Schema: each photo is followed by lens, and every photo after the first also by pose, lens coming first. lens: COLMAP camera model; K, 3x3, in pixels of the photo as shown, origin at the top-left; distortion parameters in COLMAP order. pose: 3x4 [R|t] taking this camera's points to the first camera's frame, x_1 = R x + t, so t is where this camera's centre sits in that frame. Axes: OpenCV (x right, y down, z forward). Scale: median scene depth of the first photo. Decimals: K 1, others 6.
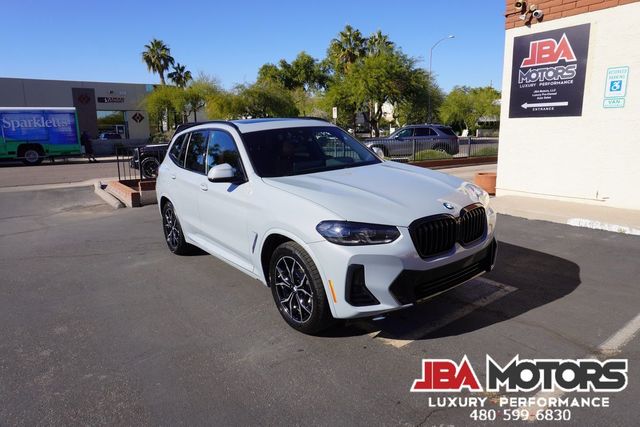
lens RADIAL K [[427.0, 0, 320.4], [0, 427.0, 212.8], [0, 0, 1]] dist [-0.042019, 0.023542]
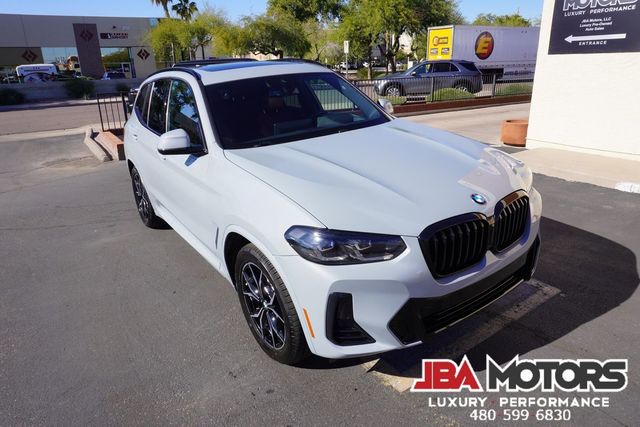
lens RADIAL K [[427.0, 0, 320.5], [0, 427.0, 211.4], [0, 0, 1]] dist [-0.042019, 0.023542]
pose [[0.999355, -0.000521, -0.035914, 0.021910], [0.005599, 0.989933, 0.141424, -0.030618], [0.035479, -0.141534, 0.989297, 0.096494]]
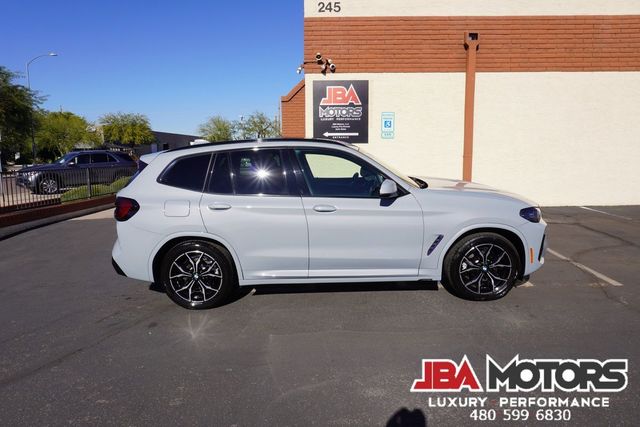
lens RADIAL K [[427.0, 0, 320.8], [0, 427.0, 214.6], [0, 0, 1]] dist [-0.042019, 0.023542]
pose [[0.588648, -0.108695, 0.801049, -0.469169], [0.155869, 0.987586, 0.019467, -0.030661], [-0.793220, 0.113400, 0.598283, 0.203345]]
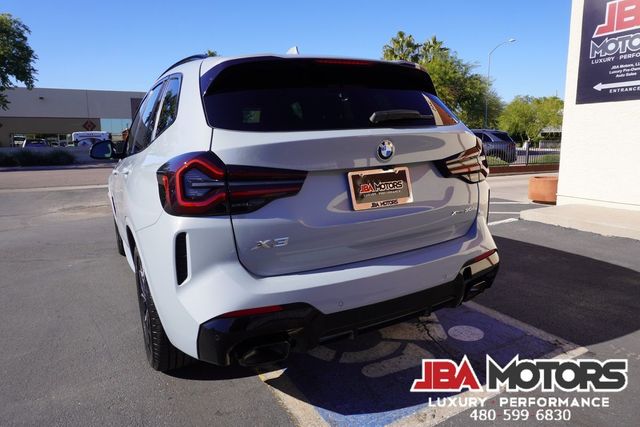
lens RADIAL K [[427.0, 0, 319.7], [0, 427.0, 211.9], [0, 0, 1]] dist [-0.042019, 0.023542]
pose [[0.991639, 0.026009, -0.126394, 0.067767], [-0.029842, 0.999148, -0.028525, 0.006842], [0.125545, 0.032058, 0.991570, 0.149753]]
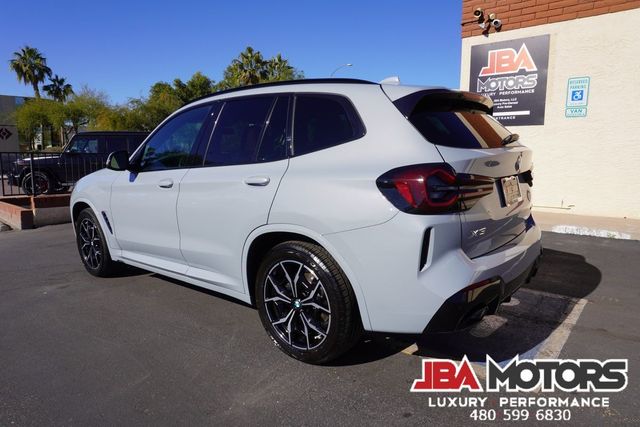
lens RADIAL K [[427.0, 0, 319.5], [0, 427.0, 211.3], [0, 0, 1]] dist [-0.042019, 0.023542]
pose [[0.969284, -0.012497, 0.245628, -0.104376], [0.027850, 0.997862, -0.059133, 0.014404], [-0.244364, 0.064157, 0.967559, 0.120879]]
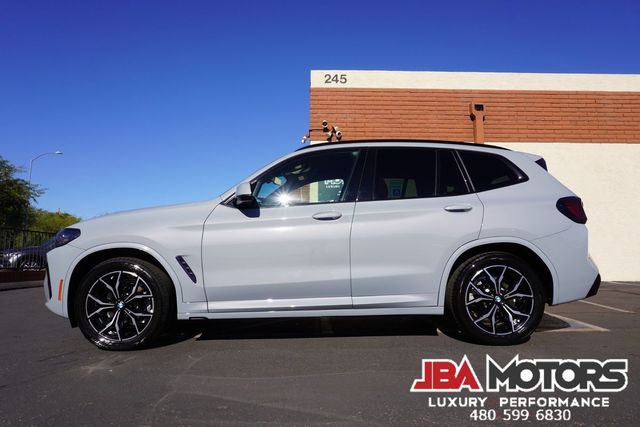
lens RADIAL K [[427.0, 0, 320.1], [0, 427.0, 212.5], [0, 0, 1]] dist [-0.042019, 0.023542]
pose [[0.575418, 0.109453, 0.810502, -0.417241], [0.144332, 0.961861, -0.232363, 0.045543], [-0.805023, 0.250687, 0.537675, 0.290374]]
